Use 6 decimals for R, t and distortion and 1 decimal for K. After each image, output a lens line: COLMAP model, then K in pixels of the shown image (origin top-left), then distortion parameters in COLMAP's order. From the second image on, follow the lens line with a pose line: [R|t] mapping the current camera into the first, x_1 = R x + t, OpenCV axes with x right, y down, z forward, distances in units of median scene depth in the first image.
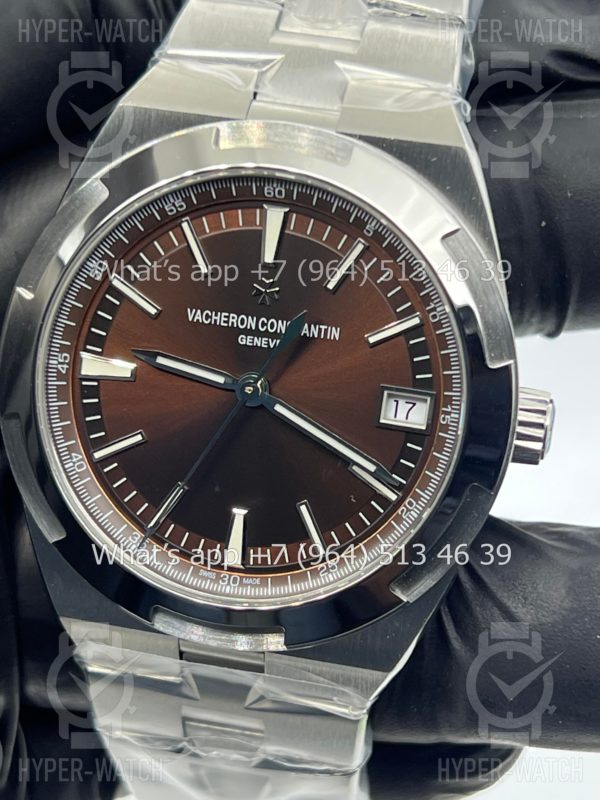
lens RADIAL K [[1819.9, 0, 301.8], [0, 1819.9, 422.6], [0, 0, 1]] dist [0.258194, -0.476850]
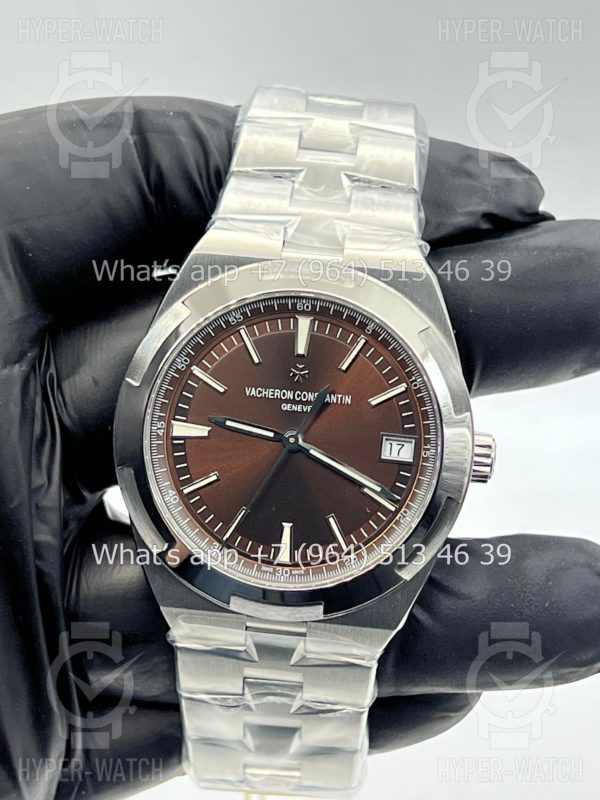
lens RADIAL K [[1819.9, 0, 301.8], [0, 1819.9, 422.6], [0, 0, 1]] dist [0.258194, -0.476850]
pose [[0.992660, -0.040366, 0.114007, -0.186433], [0.048546, 0.996371, -0.069909, 0.070417], [-0.110771, 0.074930, 0.991017, -0.454556]]
